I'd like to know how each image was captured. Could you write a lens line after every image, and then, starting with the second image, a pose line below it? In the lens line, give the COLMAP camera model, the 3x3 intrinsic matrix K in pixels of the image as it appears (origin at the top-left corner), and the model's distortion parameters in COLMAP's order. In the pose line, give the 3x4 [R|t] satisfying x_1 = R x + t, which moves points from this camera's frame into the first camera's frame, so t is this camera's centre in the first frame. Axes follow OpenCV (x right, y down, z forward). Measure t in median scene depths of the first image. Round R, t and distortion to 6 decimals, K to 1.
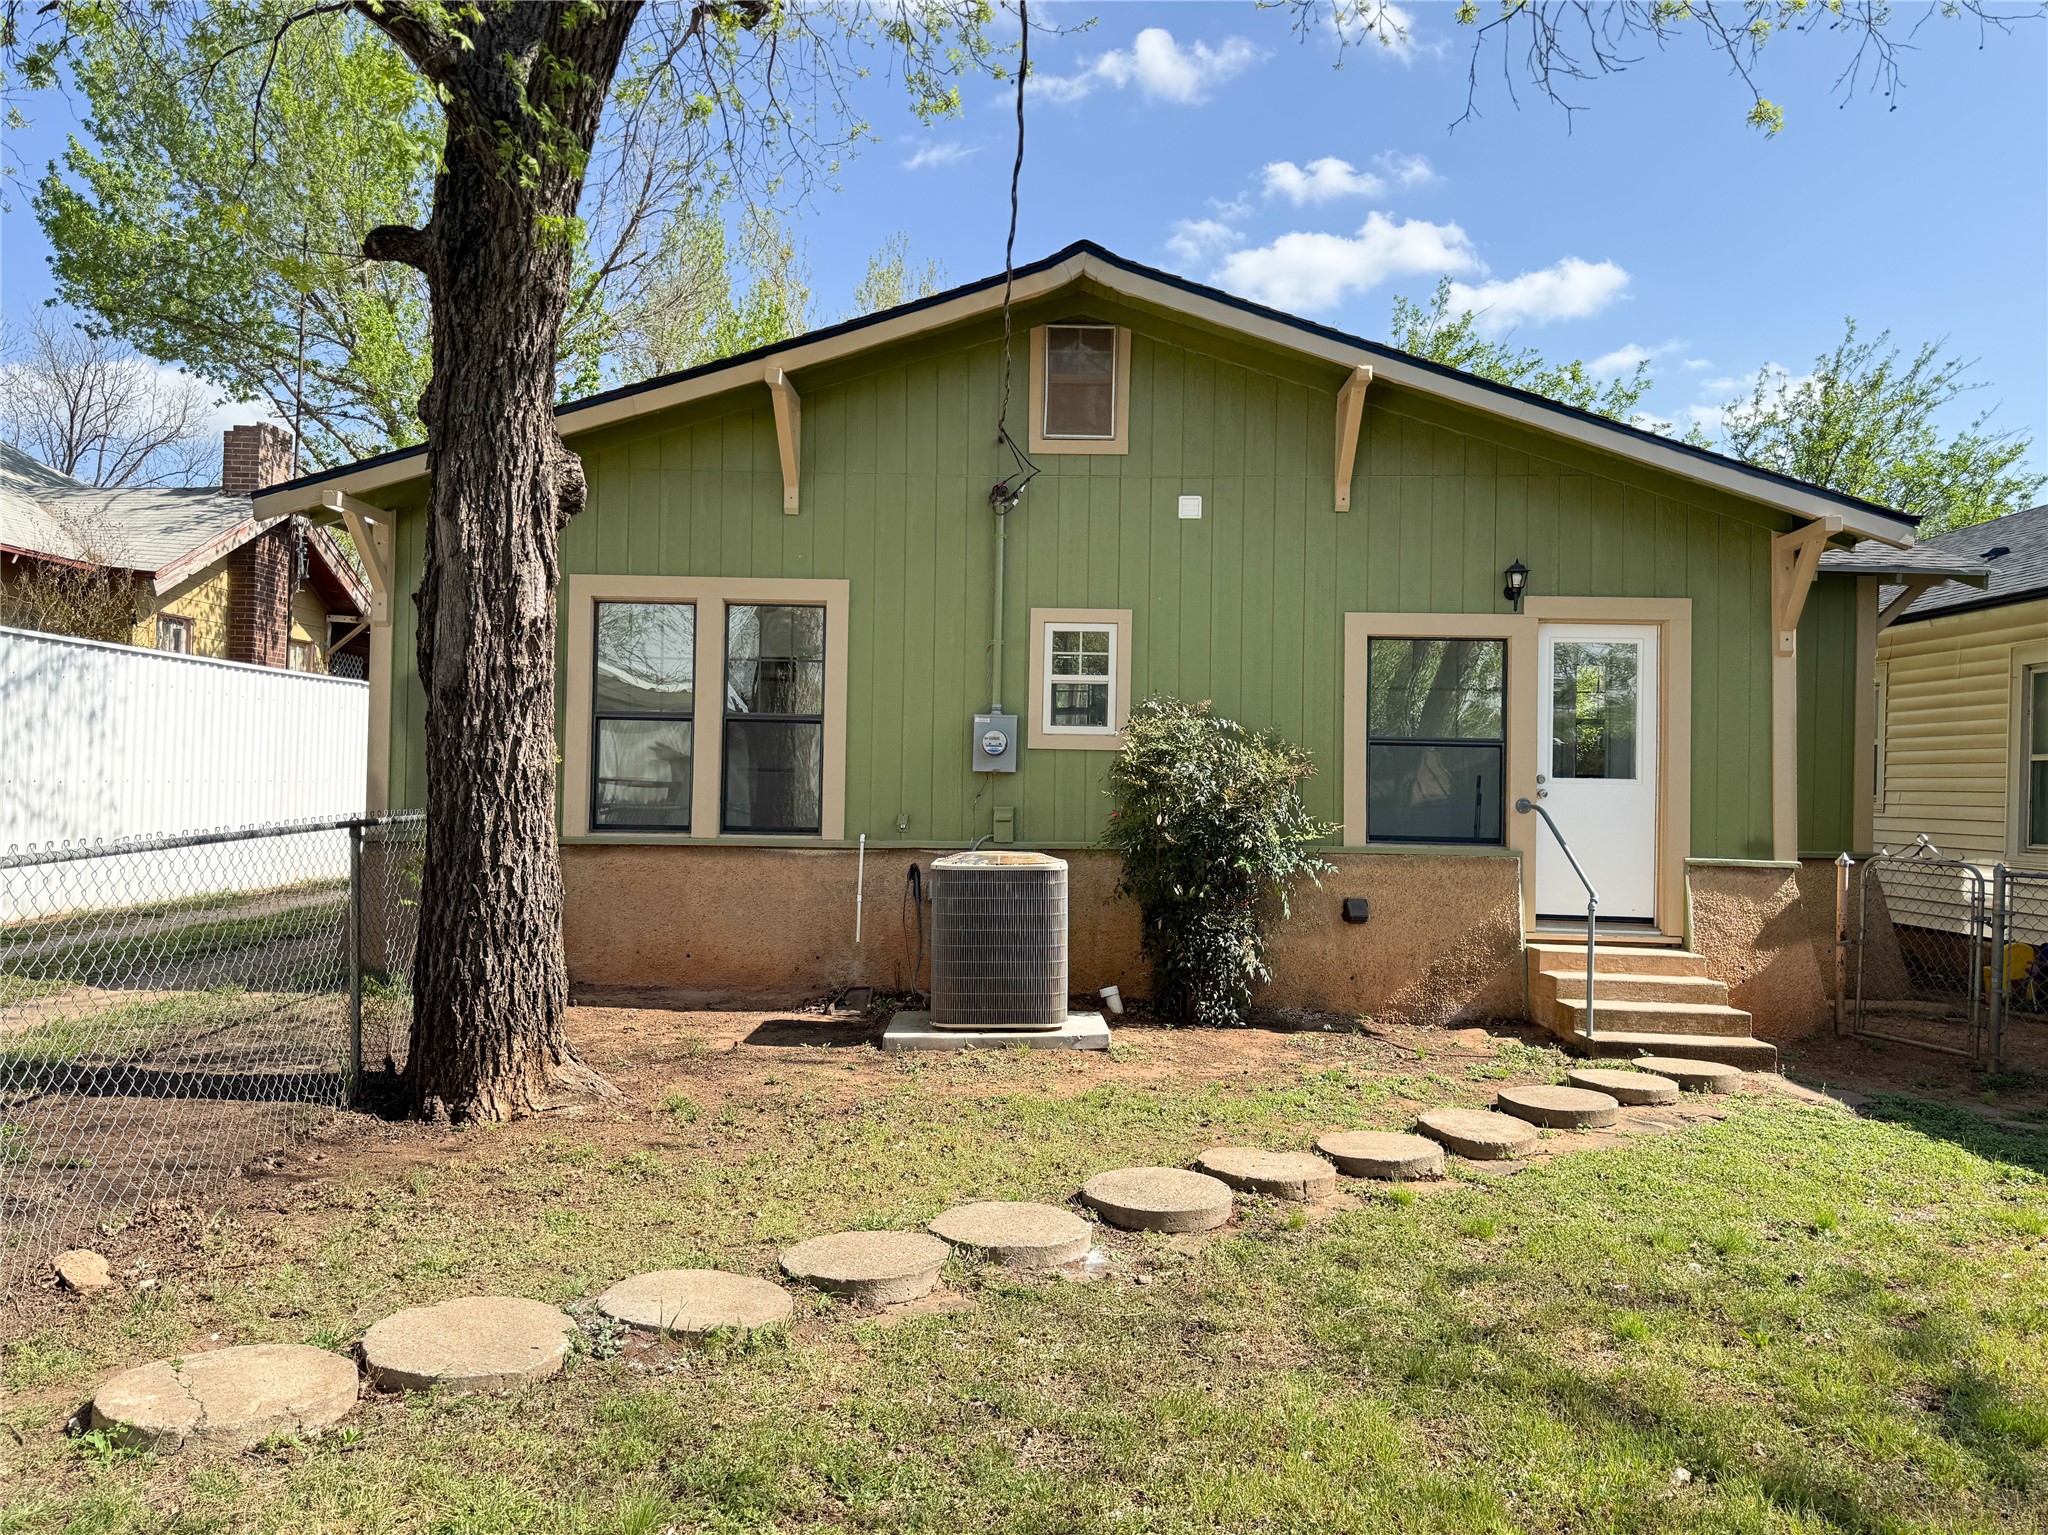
lens RADIAL K [[1465.8, 0, 1024.0], [0, 1465.8, 767.5], [0, 0, 1]] dist [0.070727, -0.026131]
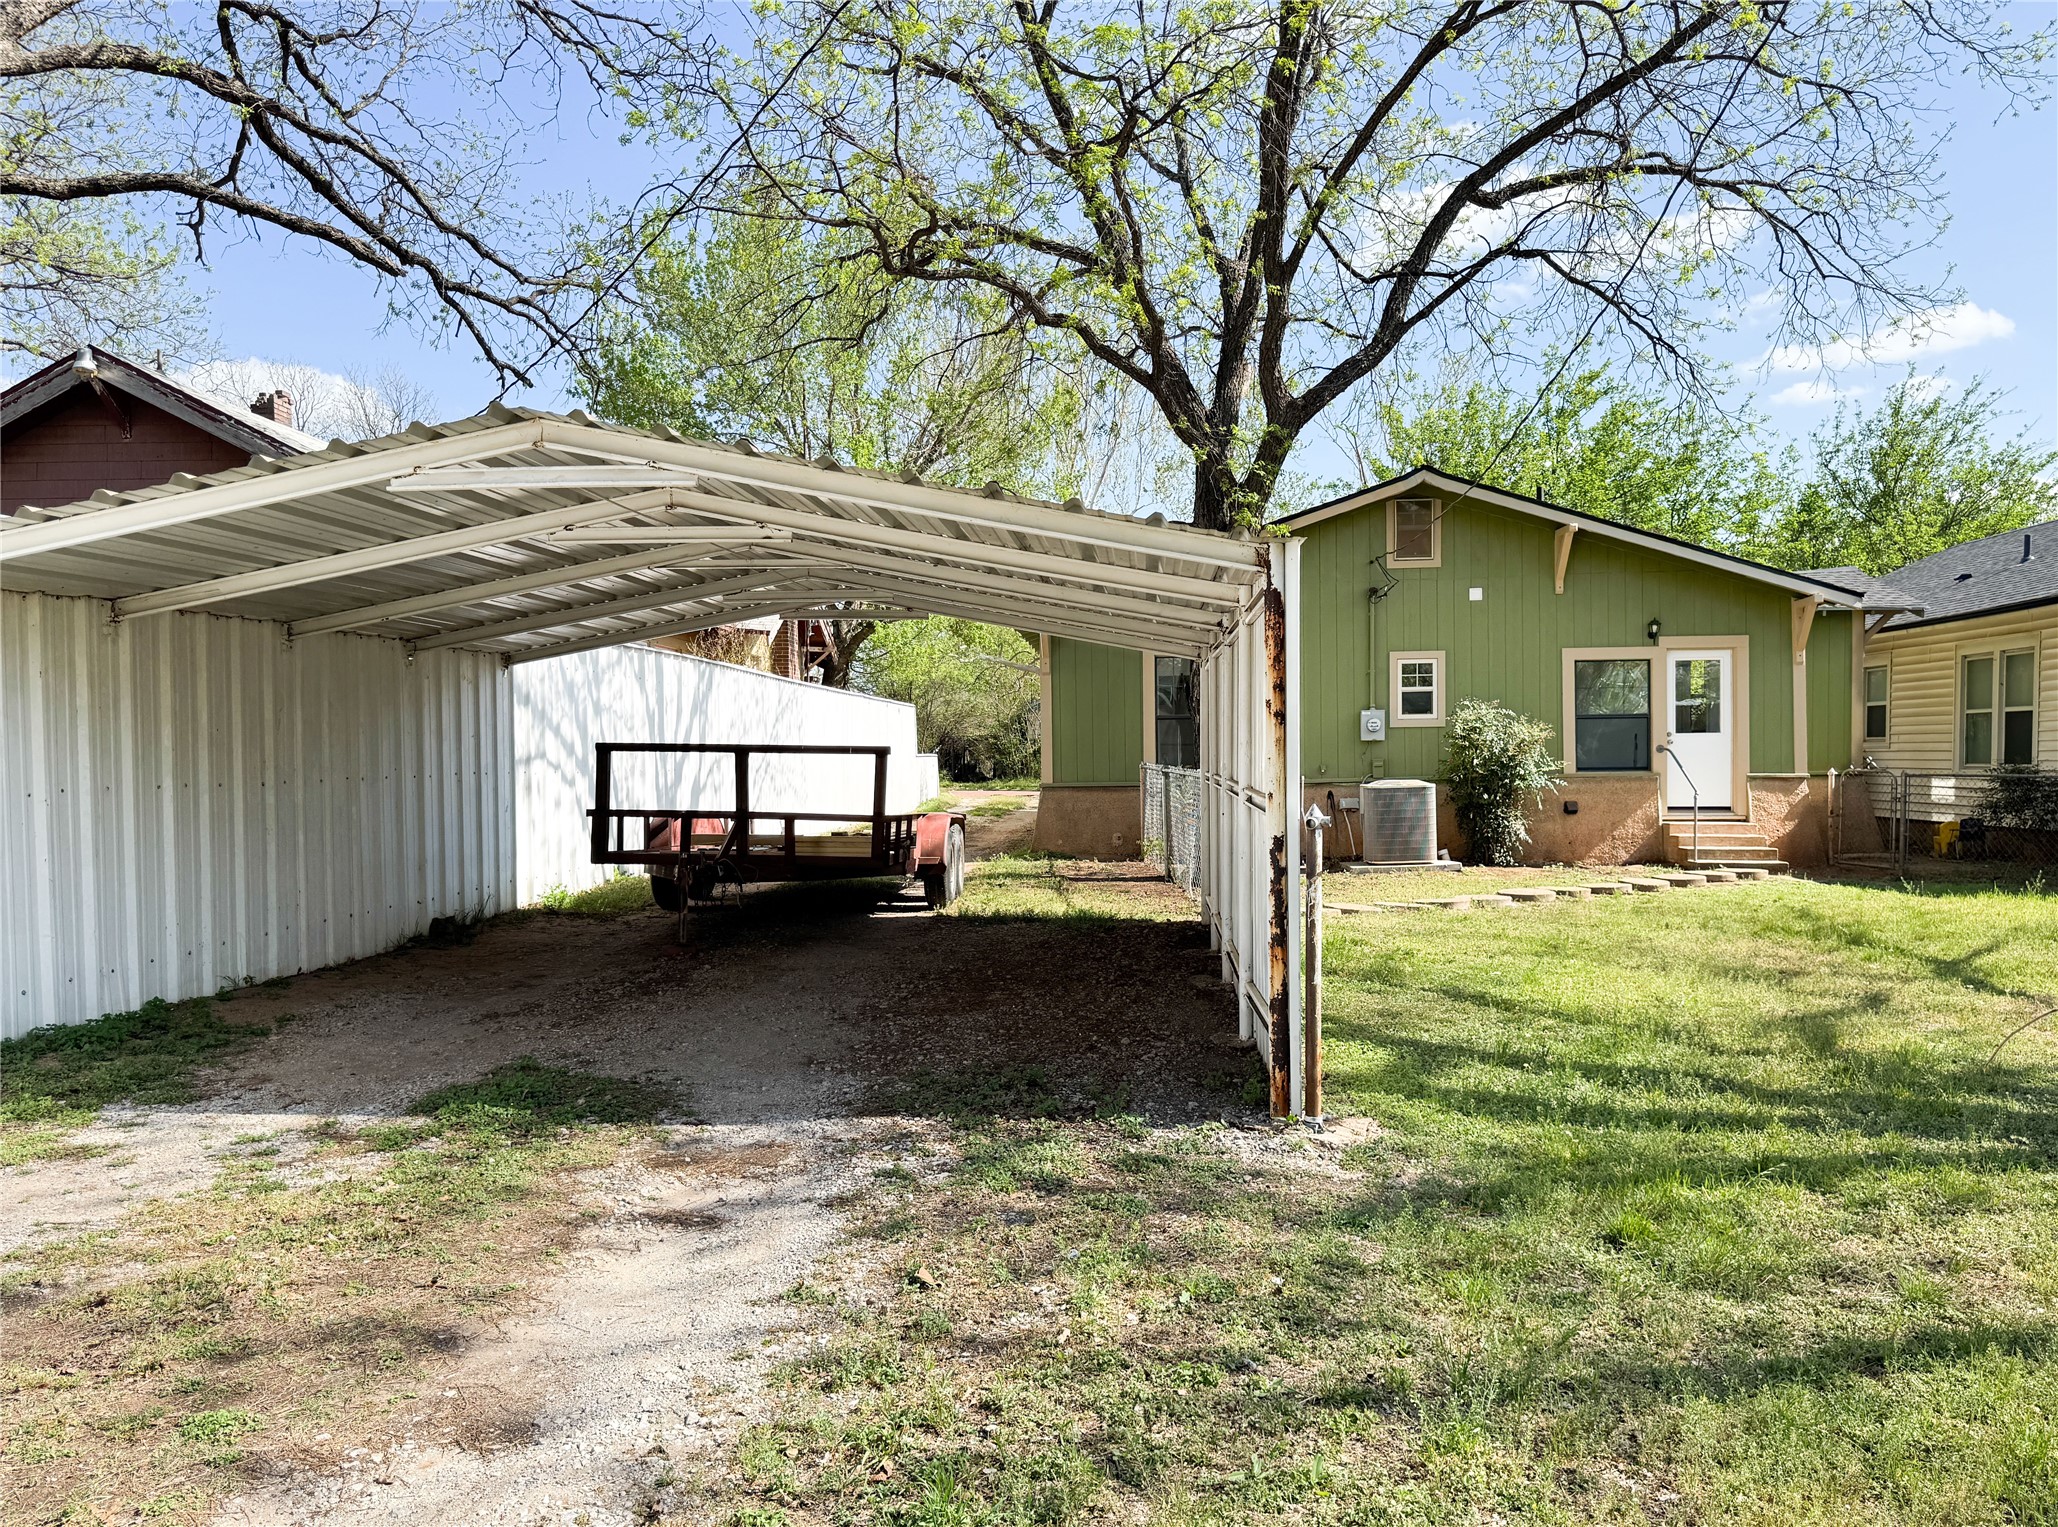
lens RADIAL K [[1507.3, 0, 1094.5], [0, 1507.3, 806.5], [0, 0, 1]] dist [0.060875, -0.000903]
pose [[0.999209, -0.031577, -0.024187, -0.336535], [0.032629, 0.998480, 0.044422, -0.010439], [0.022748, -0.045176, 0.998720, -0.951546]]
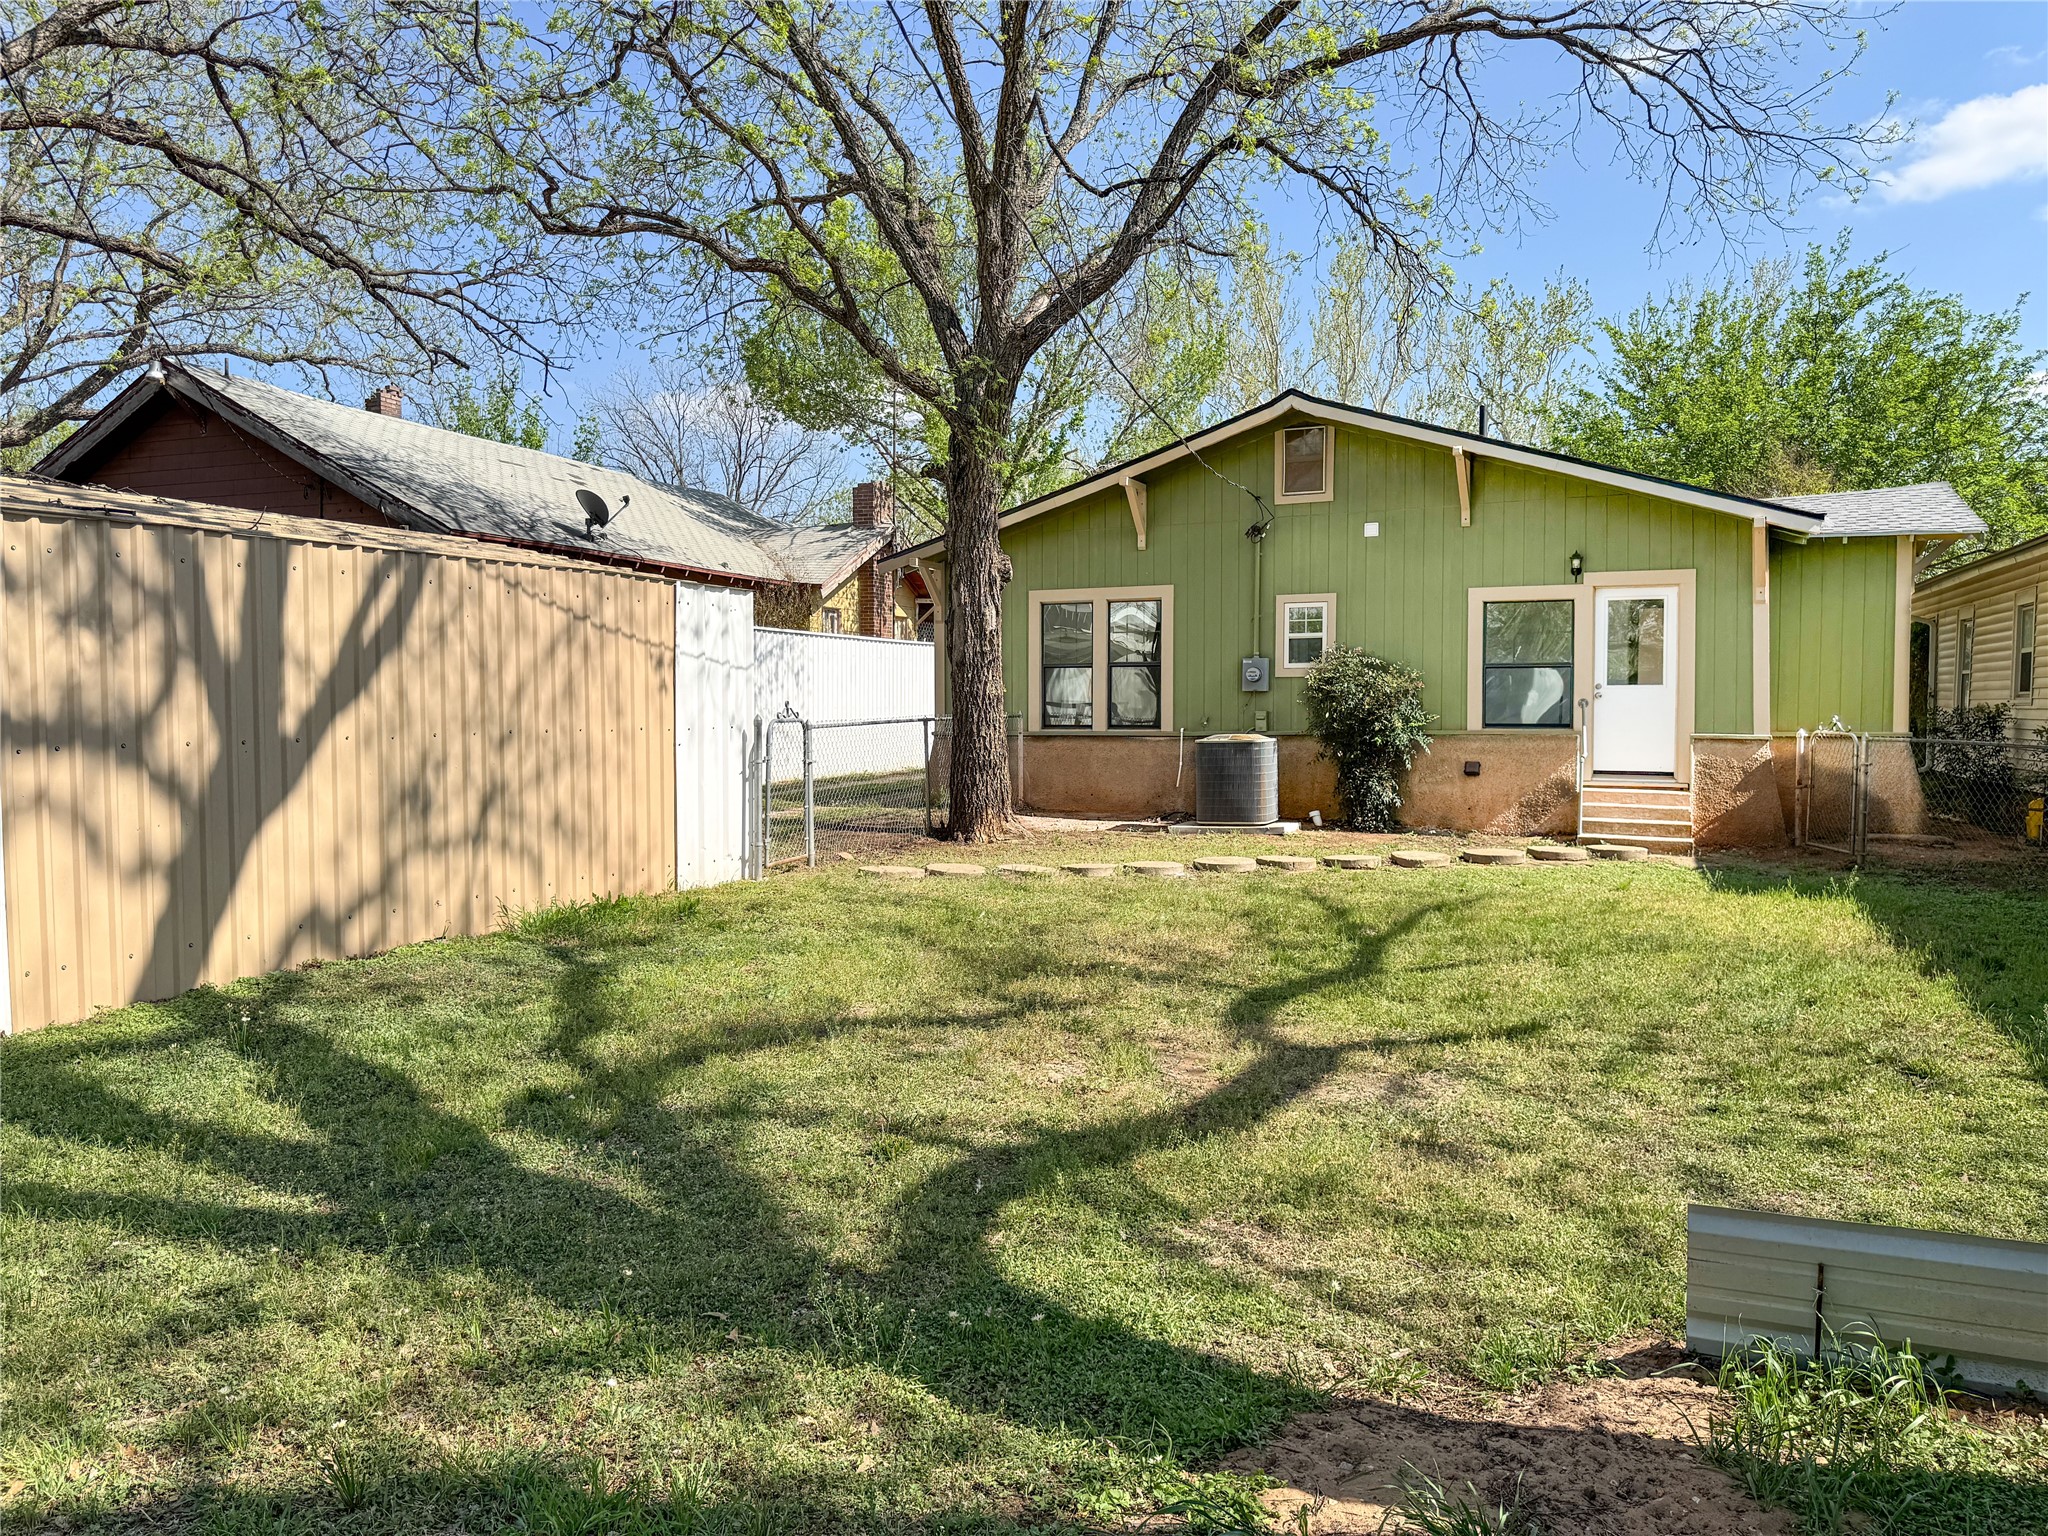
lens RADIAL K [[1465.8, 0, 1024.0], [0, 1465.8, 768.0], [0, 0, 1]] dist [0.070727, -0.026131]
pose [[0.933397, -0.006361, -0.358788, 0.348501], [0.024355, 0.998660, 0.045654, 0.007670], [0.358017, -0.051352, 0.932302, -0.734962]]
